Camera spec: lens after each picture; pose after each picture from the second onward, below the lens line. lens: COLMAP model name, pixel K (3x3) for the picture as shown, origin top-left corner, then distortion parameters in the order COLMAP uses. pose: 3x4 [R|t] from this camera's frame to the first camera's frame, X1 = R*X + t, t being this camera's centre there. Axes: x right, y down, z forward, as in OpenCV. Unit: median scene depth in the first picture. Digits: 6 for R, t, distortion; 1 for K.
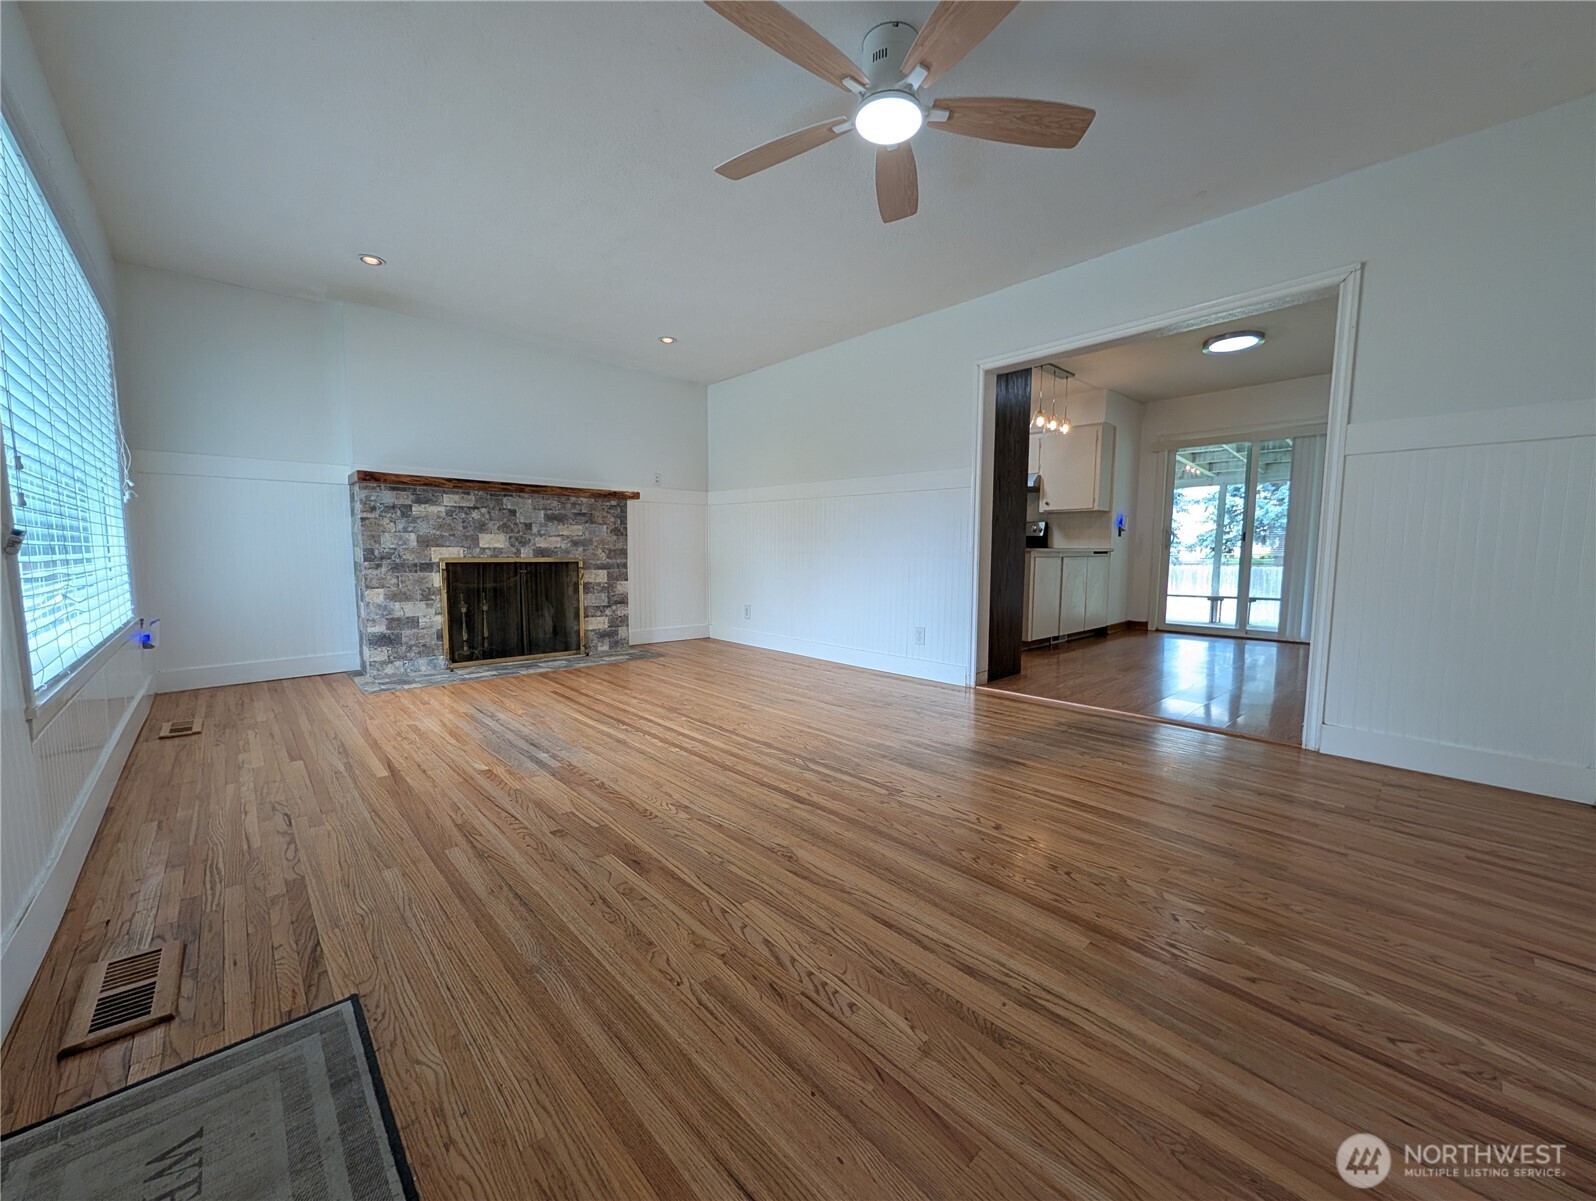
lens RADIAL K [[614.9, 0, 800.8], [0, 614.9, 605.7], [0, 0, 1]] dist [0.000361, 0.000120]
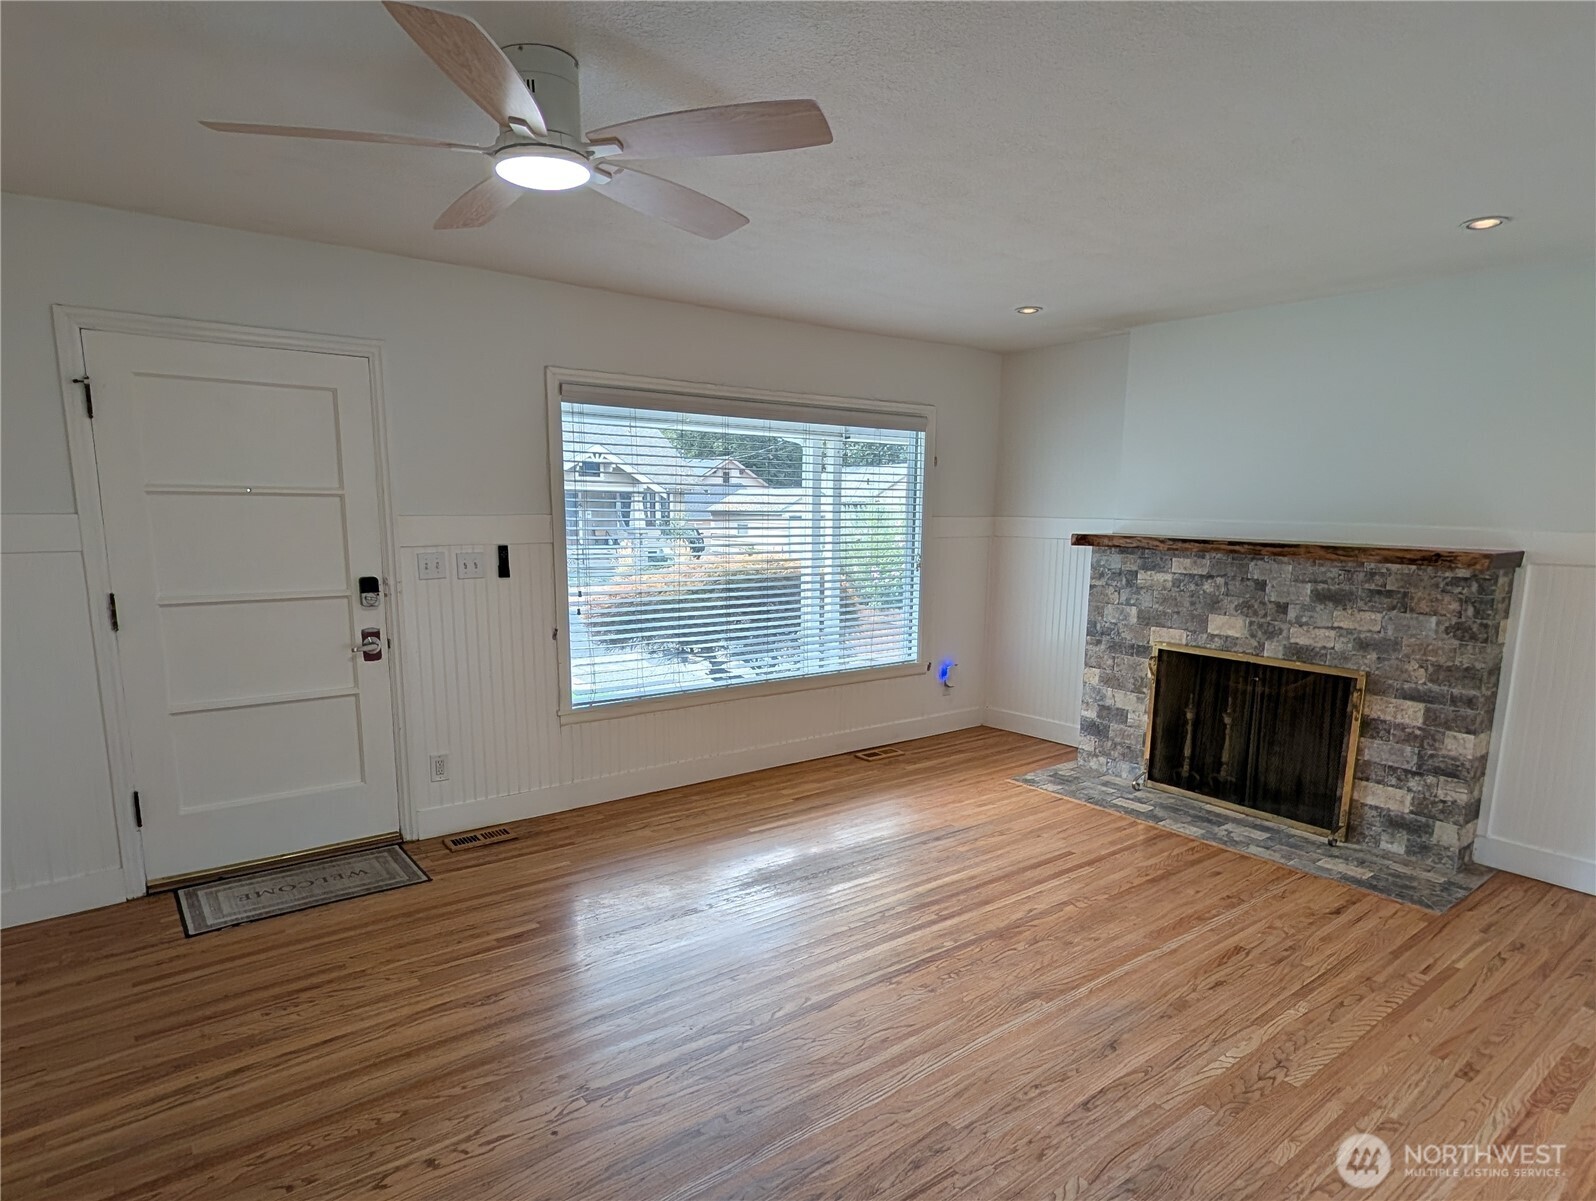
lens RADIAL K [[910.3, 0, 794.2], [0, 910.3, 659.6], [0, 0, 1]] dist [0.001571, 0.000829]
pose [[-0.097938, 0.165290, -0.981370, 0.571711], [-0.103365, 0.979088, 0.175222, -0.210772], [0.989810, 0.118600, -0.078805, 0.665325]]
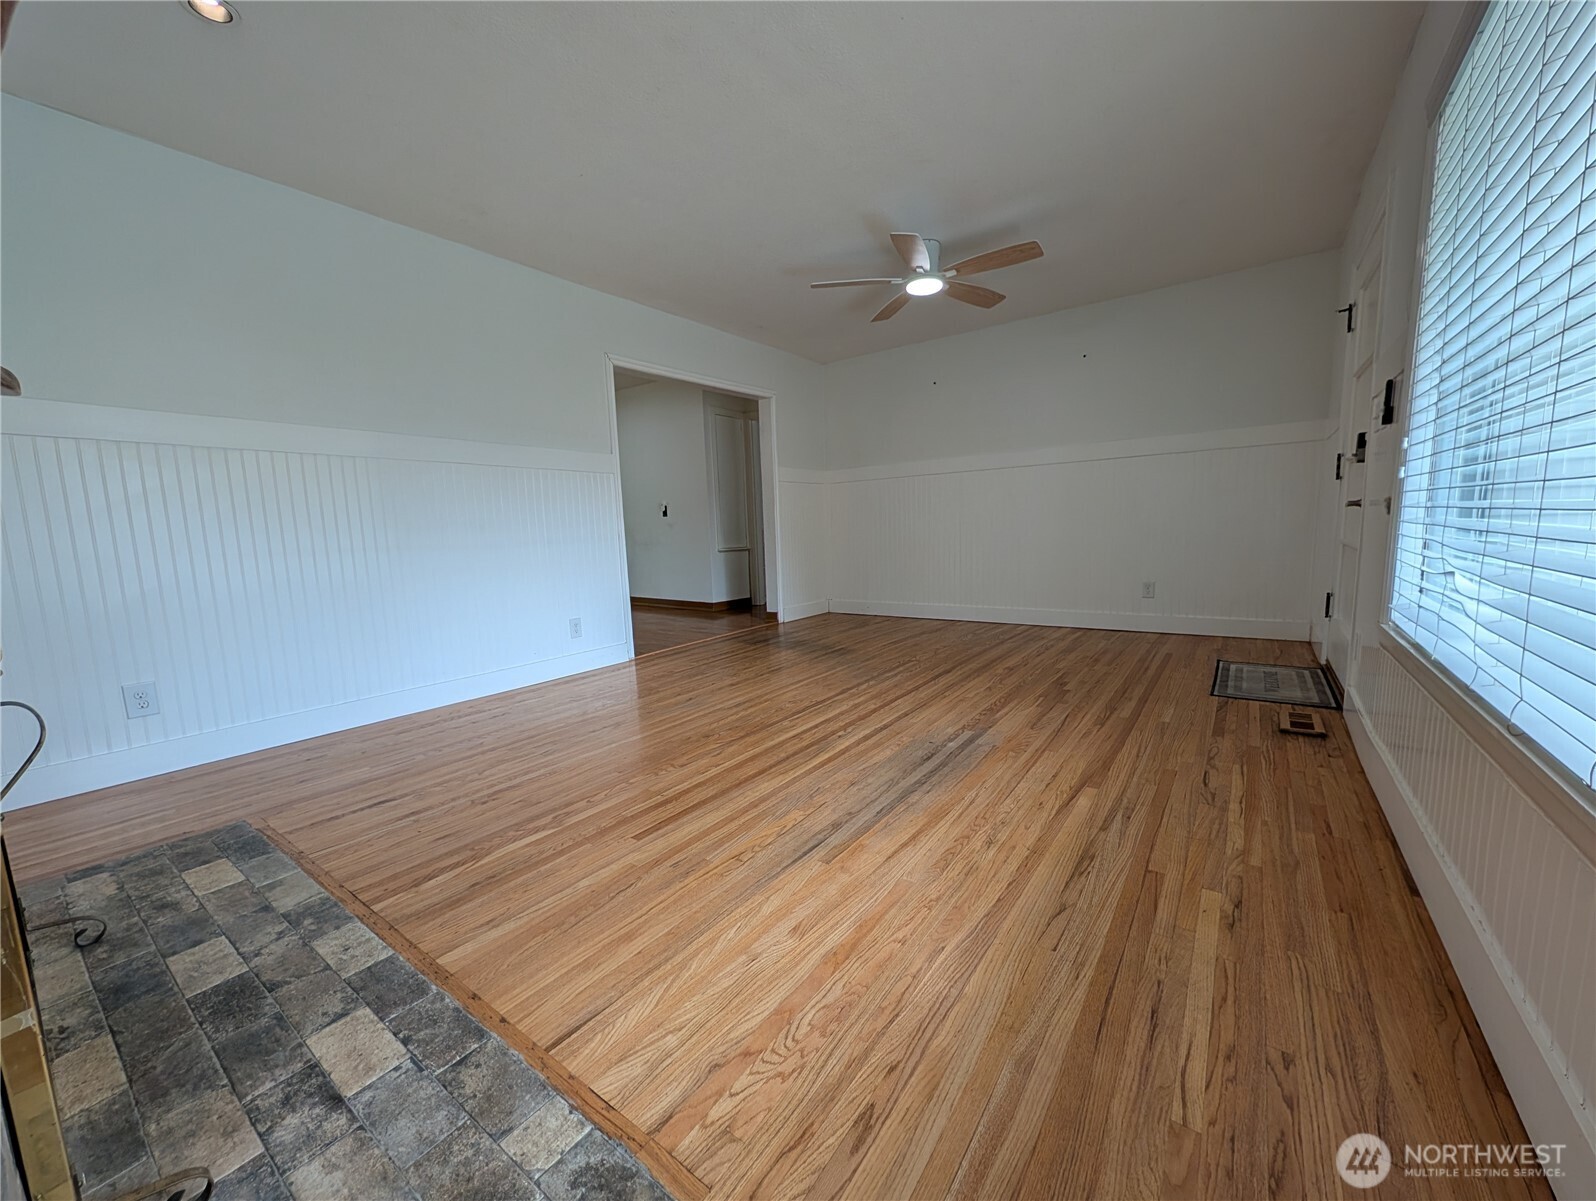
lens RADIAL K [[614.9, 0, 800.8], [0, 614.9, 605.7], [0, 0, 1]] dist [0.000361, 0.000120]
pose [[-0.189299, -0.126640, 0.973719, -0.784047], [0.125154, 0.980449, 0.151846, -0.084345], [-0.973911, 0.150609, -0.169748, 0.840128]]
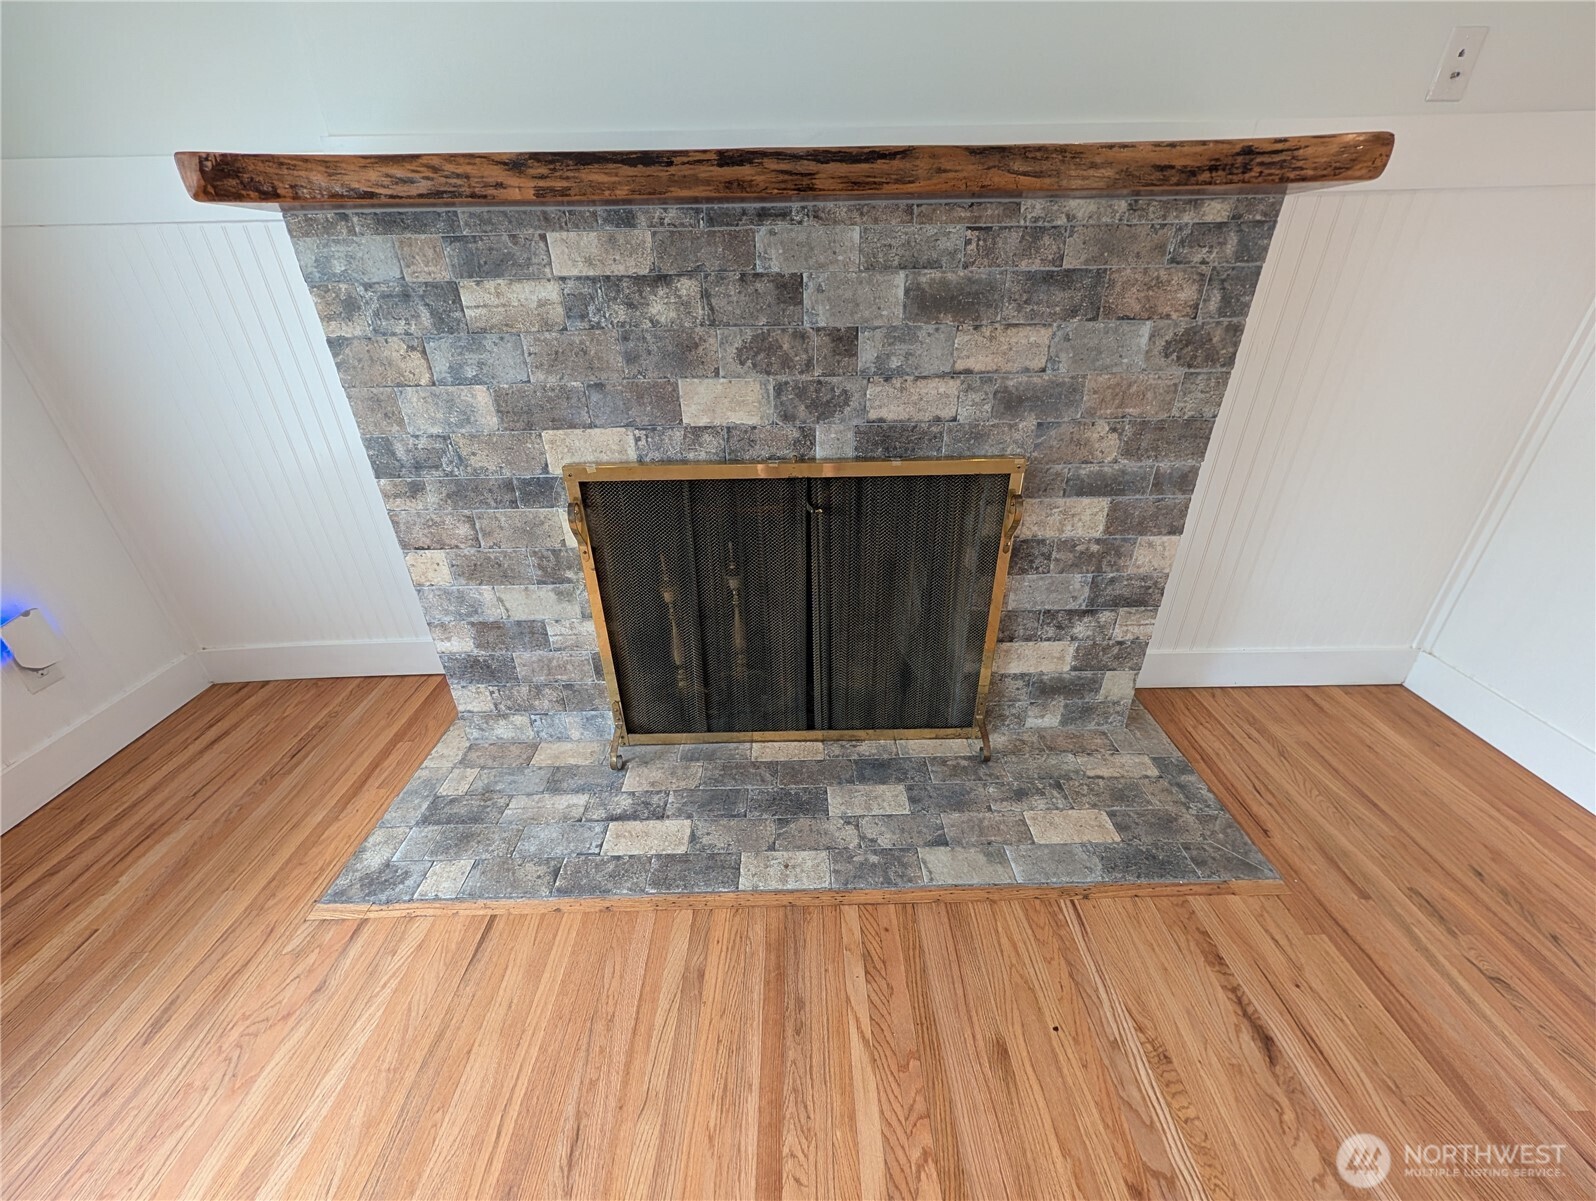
lens RADIAL K [[614.9, 0, 800.8], [0, 614.9, 605.7], [0, 0, 1]] dist [0.000361, 0.000120]
pose [[0.738879, 0.303650, -0.601544, -0.291499], [-0.039148, 0.910548, 0.411545, -0.150310], [0.672700, -0.280533, 0.684672, 0.863385]]
